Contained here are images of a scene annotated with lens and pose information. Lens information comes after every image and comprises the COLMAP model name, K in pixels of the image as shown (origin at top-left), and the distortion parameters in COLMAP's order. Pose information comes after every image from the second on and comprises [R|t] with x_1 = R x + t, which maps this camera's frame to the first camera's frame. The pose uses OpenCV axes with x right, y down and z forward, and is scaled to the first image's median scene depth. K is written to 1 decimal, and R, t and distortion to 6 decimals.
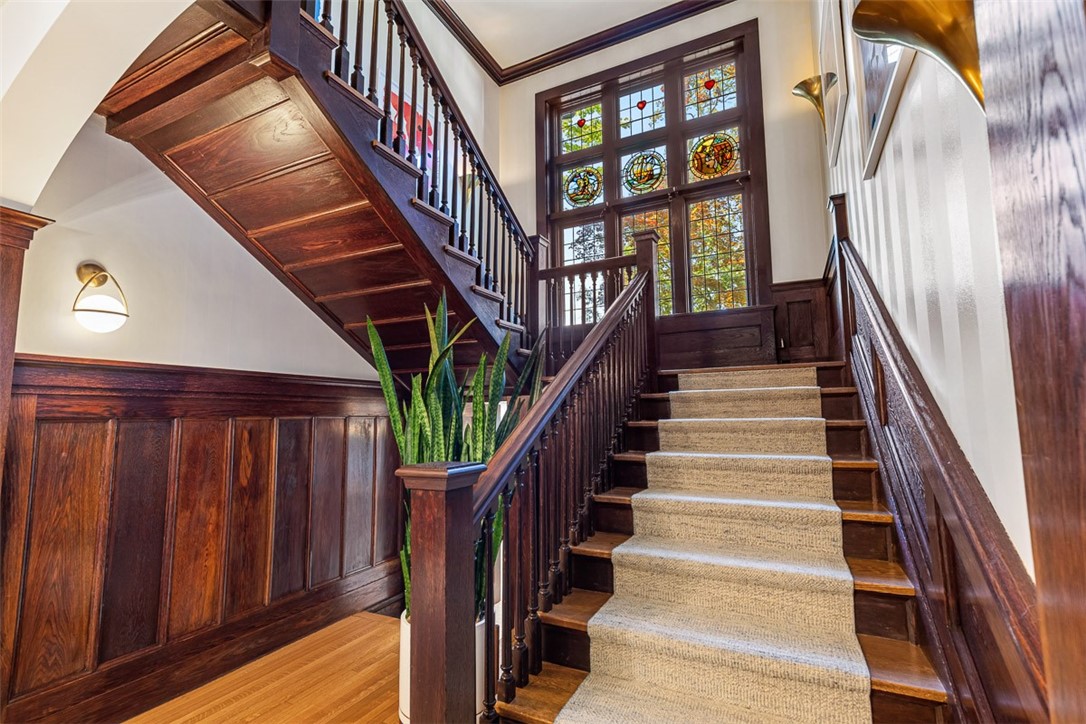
lens RADIAL K [[491.4, 0, 547.4], [0, 491.4, 366.8], [0, 0, 1]] dist [0.002723, -0.000969]
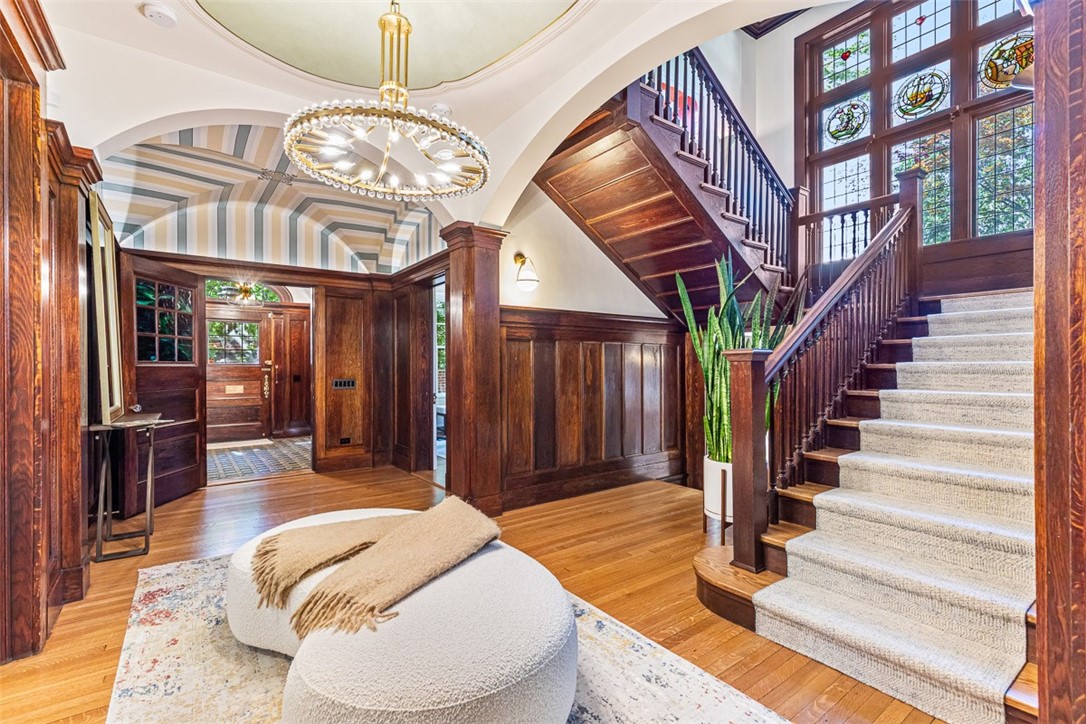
lens RADIAL K [[491.4, 0, 539.0], [0, 491.4, 366.8], [0, 0, 1]] dist [0.002723, -0.000969]
pose [[0.884512, 0.009769, -0.466414, -0.019576], [0.040350, 0.994432, 0.097348, 0.023445], [0.464768, -0.104926, 0.879193, -0.471185]]
